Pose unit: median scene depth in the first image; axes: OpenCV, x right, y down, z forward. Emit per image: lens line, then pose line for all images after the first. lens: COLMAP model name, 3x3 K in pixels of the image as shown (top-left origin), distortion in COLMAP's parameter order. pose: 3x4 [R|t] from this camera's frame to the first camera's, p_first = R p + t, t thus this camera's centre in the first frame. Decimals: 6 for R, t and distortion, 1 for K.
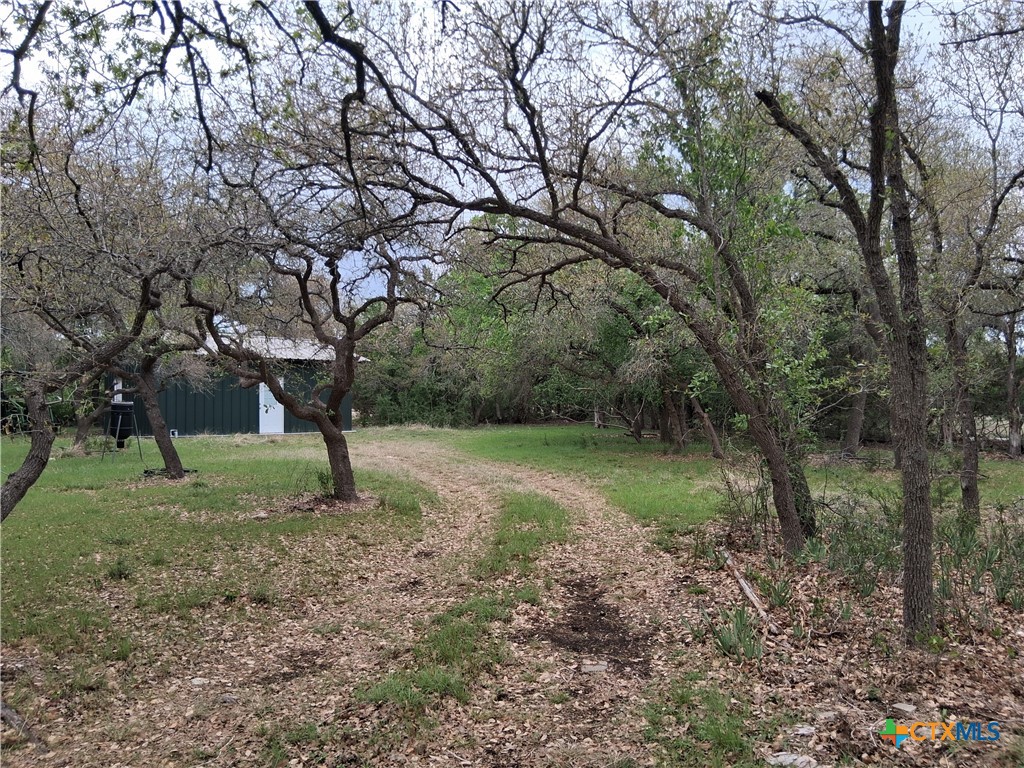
lens RADIAL K [[924.2, 0, 512.3], [0, 924.2, 386.1], [0, 0, 1]] dist [0.007923, 0.002182]
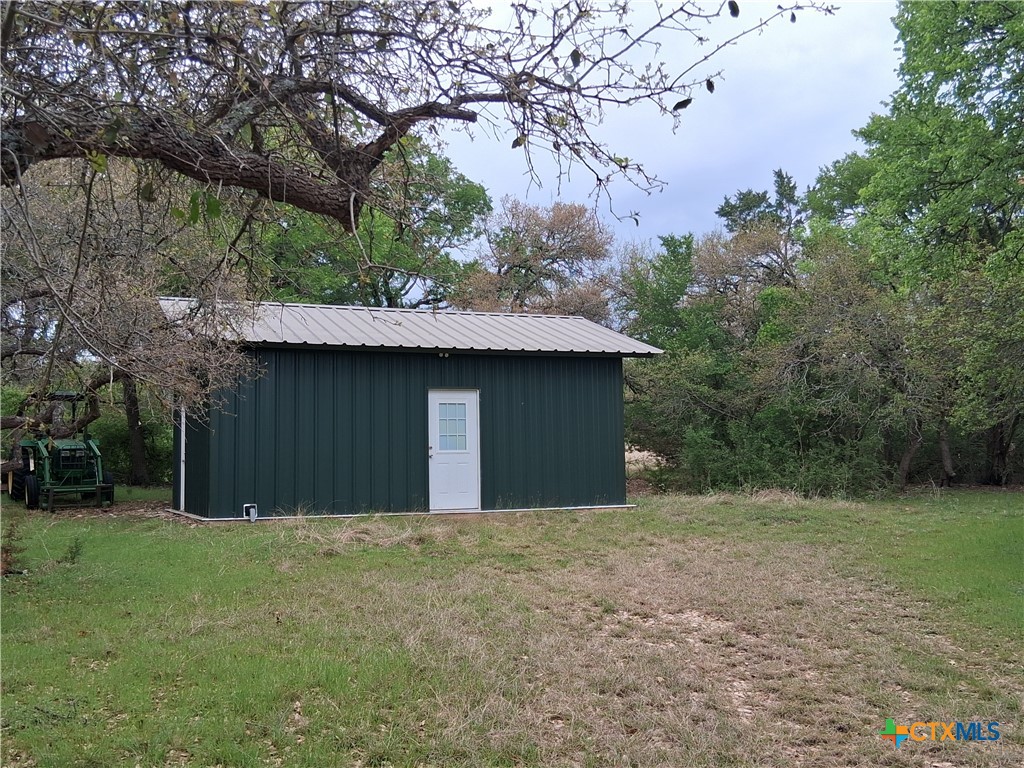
lens RADIAL K [[924.2, 0, 513.1], [0, 924.2, 385.4], [0, 0, 1]] dist [0.007923, 0.002182]
pose [[0.931767, -0.026501, -0.362089, -0.053484], [0.013481, 0.999170, -0.038438, 0.005353], [0.362807, 0.030934, 0.931351, 0.513395]]
